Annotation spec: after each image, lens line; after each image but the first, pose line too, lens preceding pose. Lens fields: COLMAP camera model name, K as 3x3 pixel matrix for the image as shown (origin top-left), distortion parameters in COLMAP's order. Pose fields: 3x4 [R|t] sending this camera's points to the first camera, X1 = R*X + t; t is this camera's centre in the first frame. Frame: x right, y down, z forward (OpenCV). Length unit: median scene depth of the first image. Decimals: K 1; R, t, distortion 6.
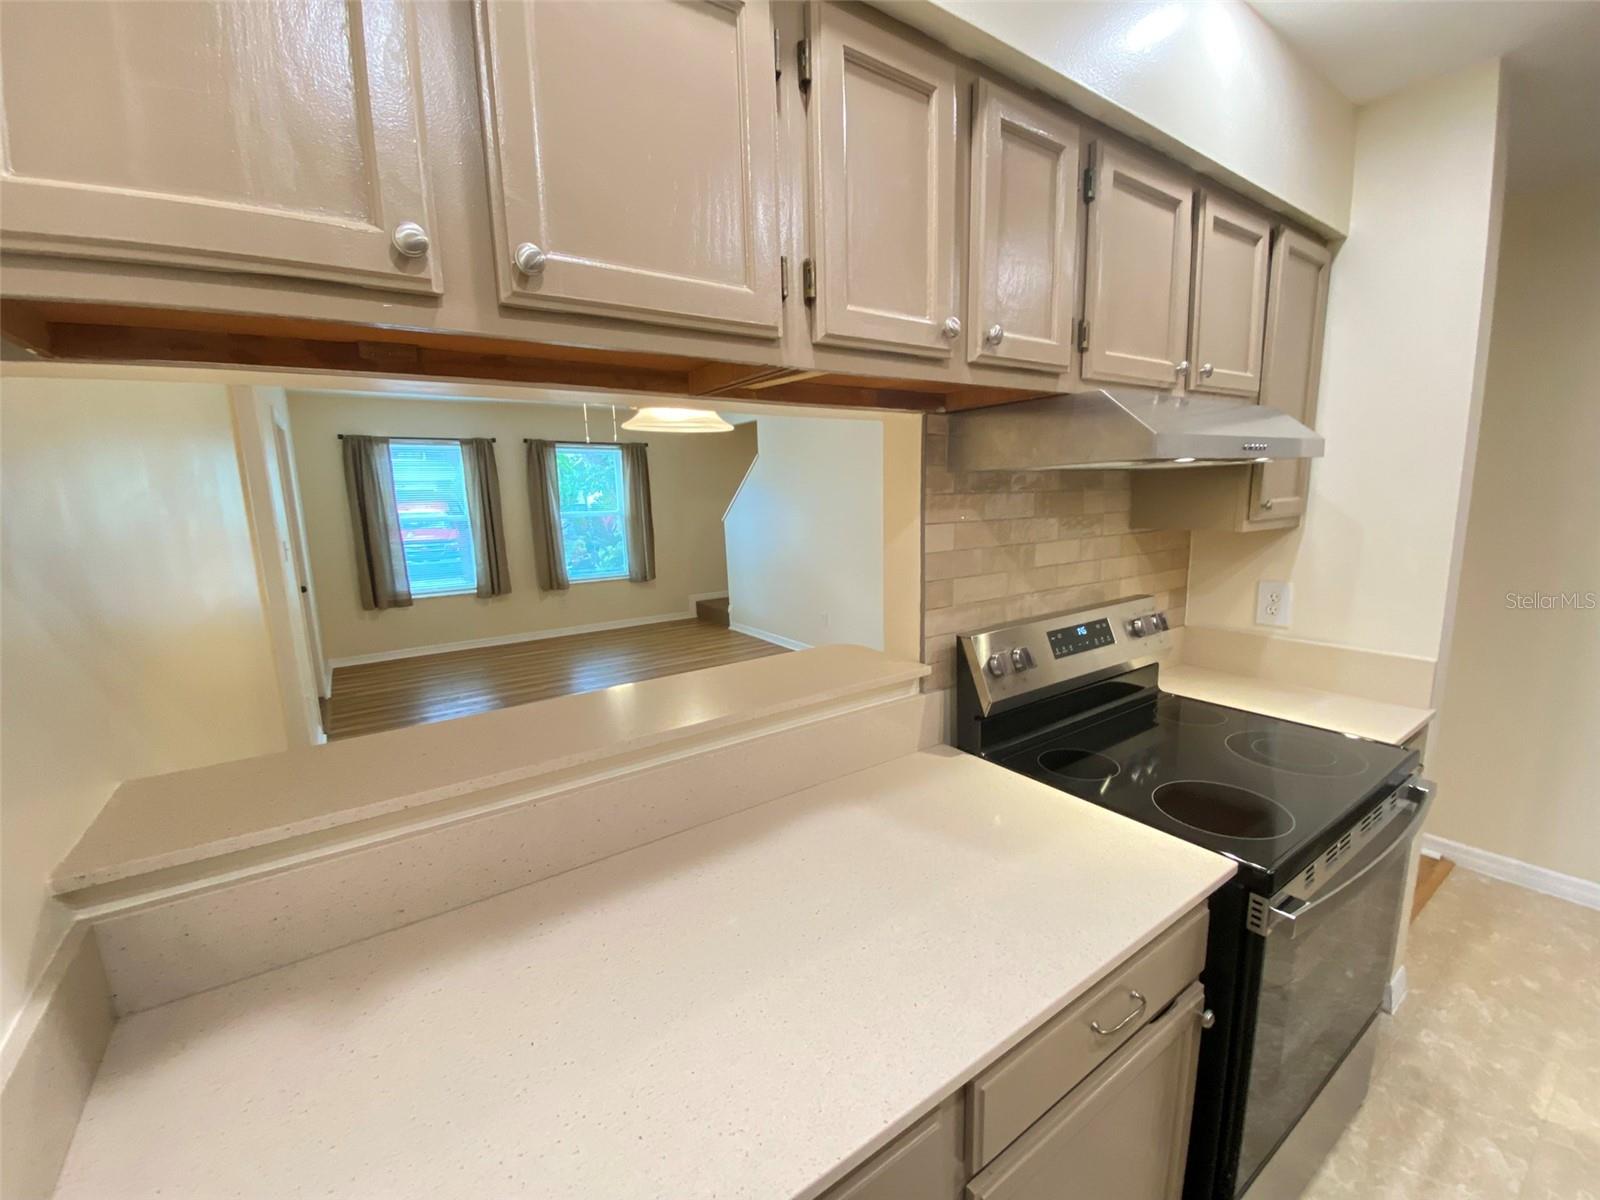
lens RADIAL K [[659.7, 0, 805.2], [0, 659.7, 600.8], [0, 0, 1]] dist [-0.001604, -0.009747]
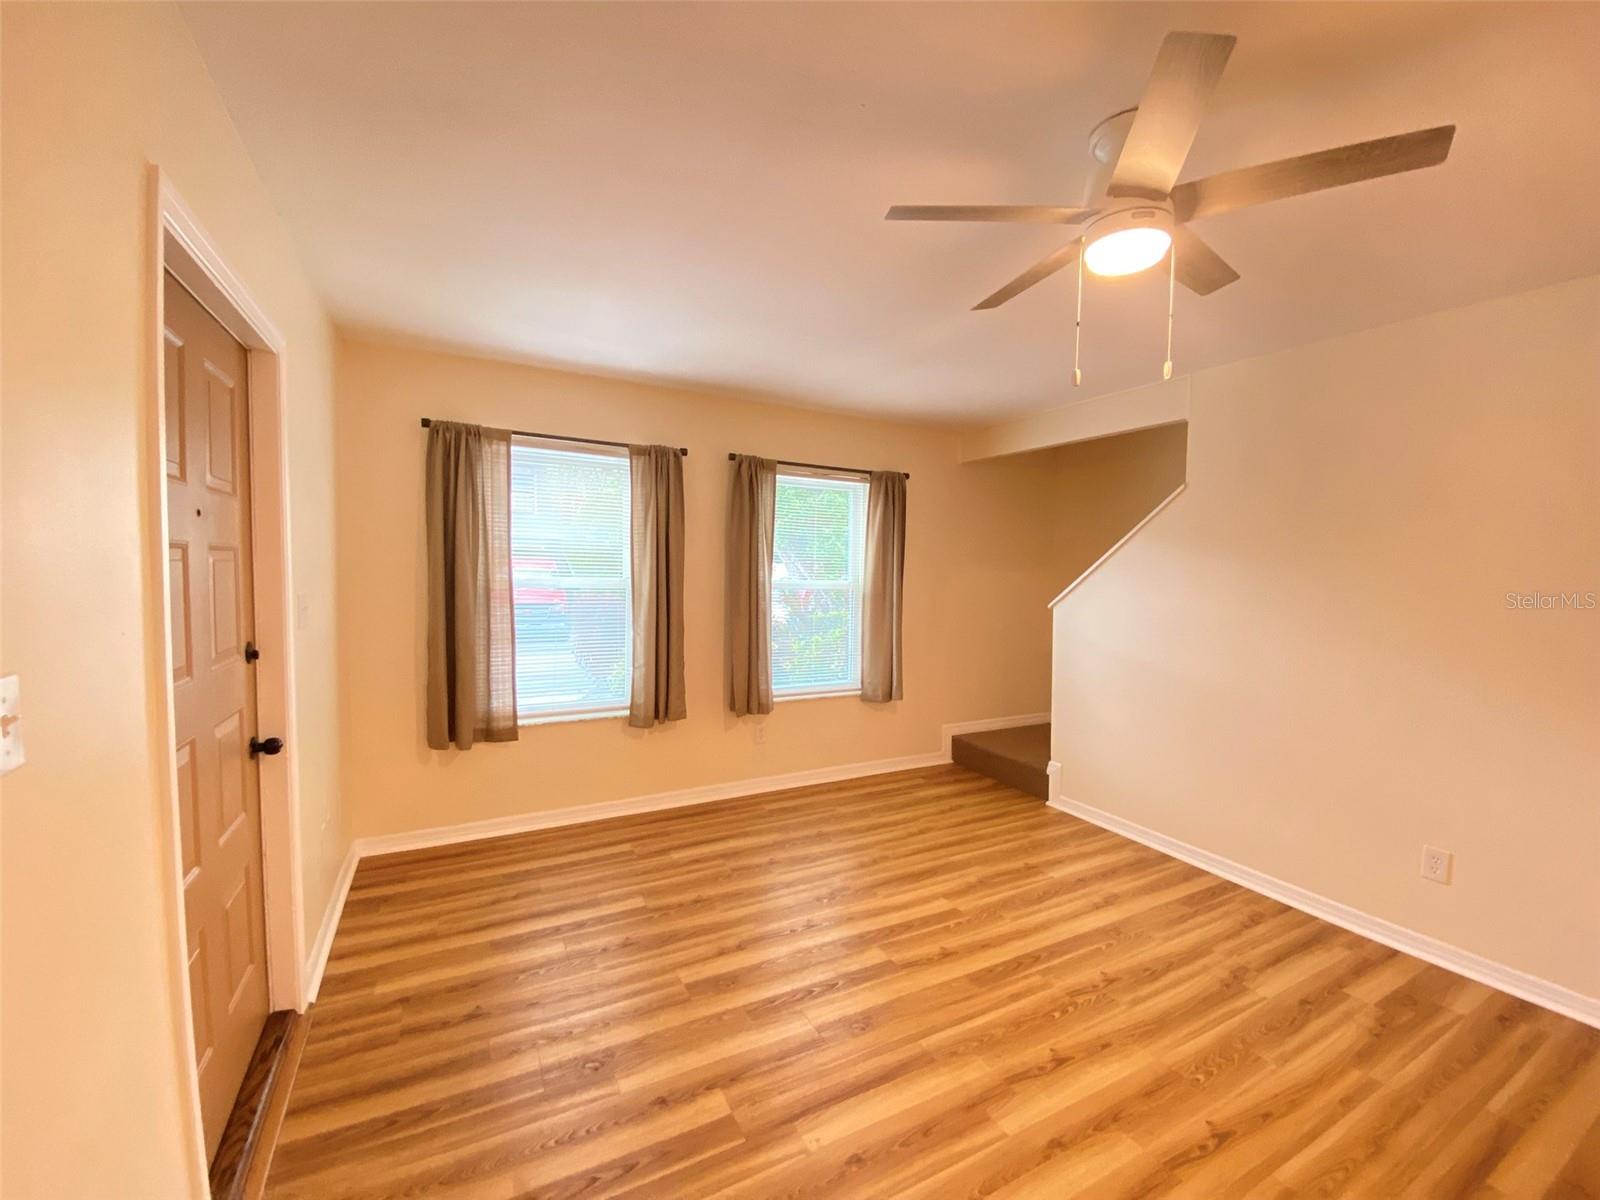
lens RADIAL K [[649.1, 0, 800.0], [0, 649.1, 600.0], [0, 0, 1]] dist [0.030842, -0.009110]
pose [[0.991910, 0.054078, -0.114852, -0.323602], [-0.066098, 0.992424, -0.103568, -0.068795], [0.108381, 0.110321, 0.987969, 0.502128]]
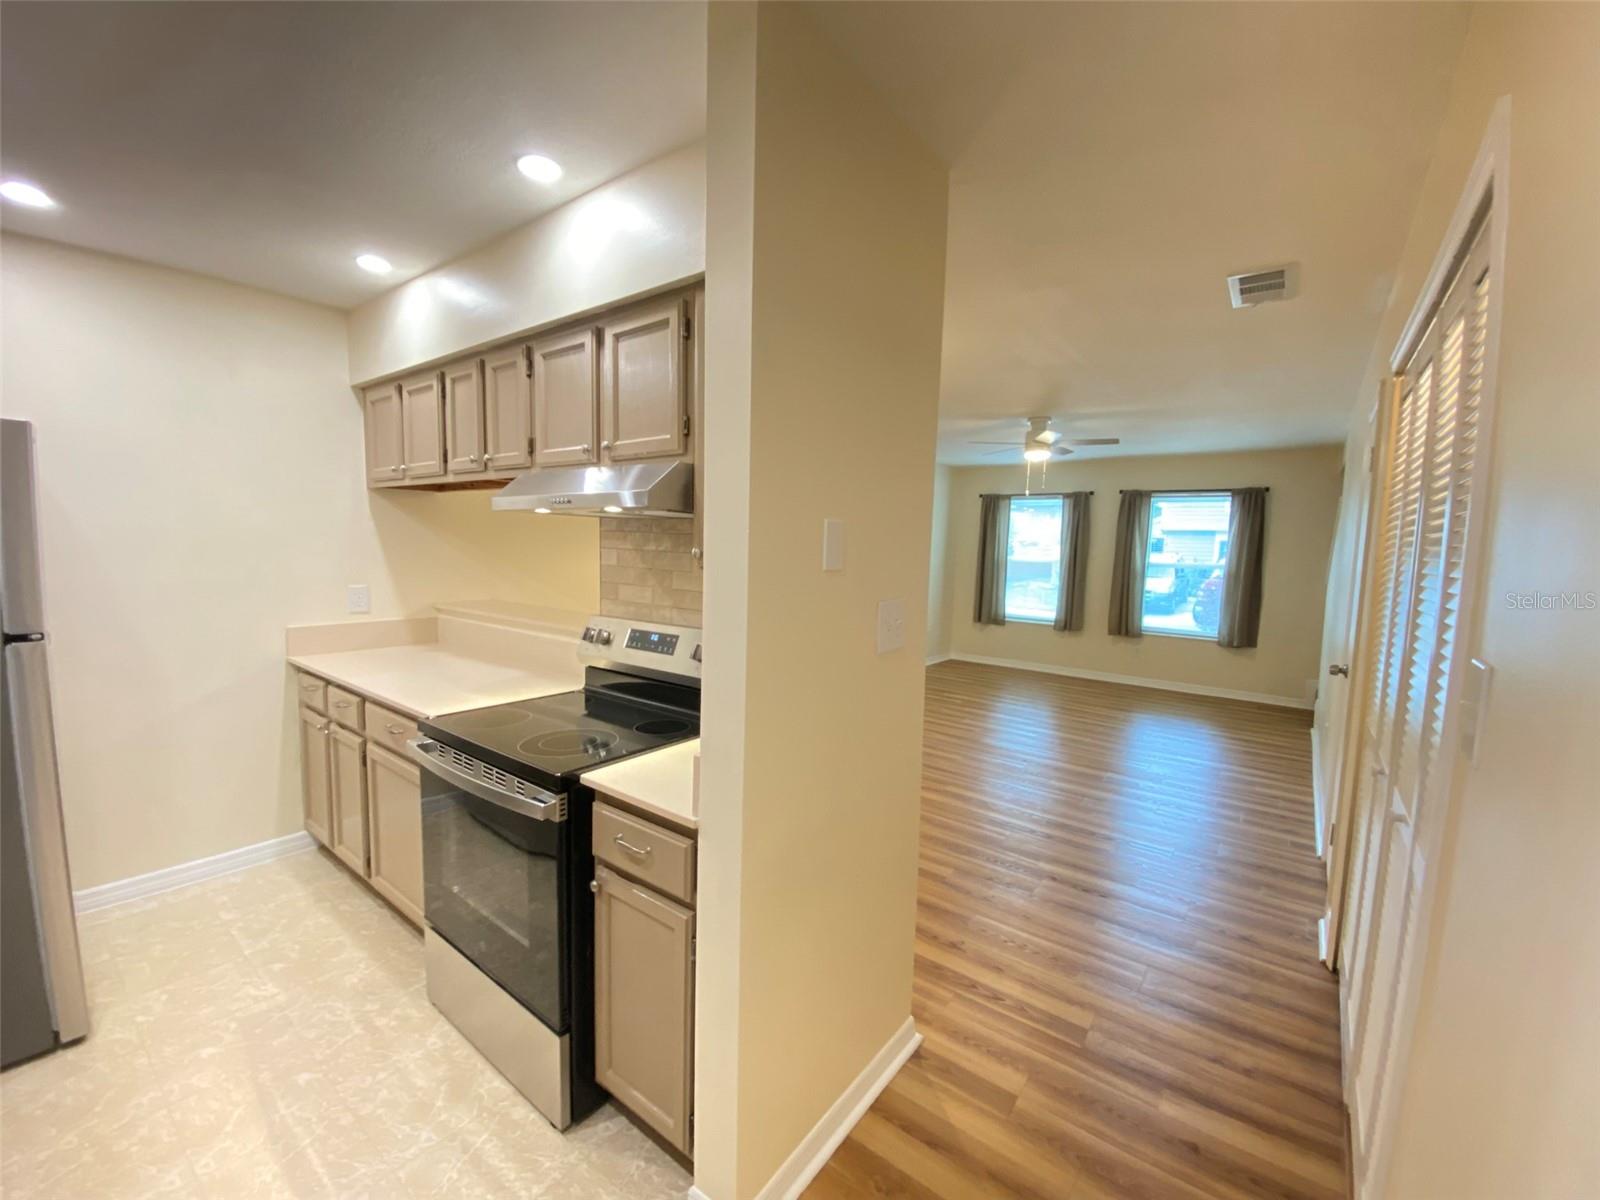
lens RADIAL K [[659.7, 0, 805.2], [0, 659.7, 600.8], [0, 0, 1]] dist [-0.001604, -0.009747]
pose [[0.294729, 0.116570, -0.948444, 0.502946], [-0.188564, 0.980110, 0.061865, -0.047046], [0.936791, 0.160609, 0.310848, 0.248676]]
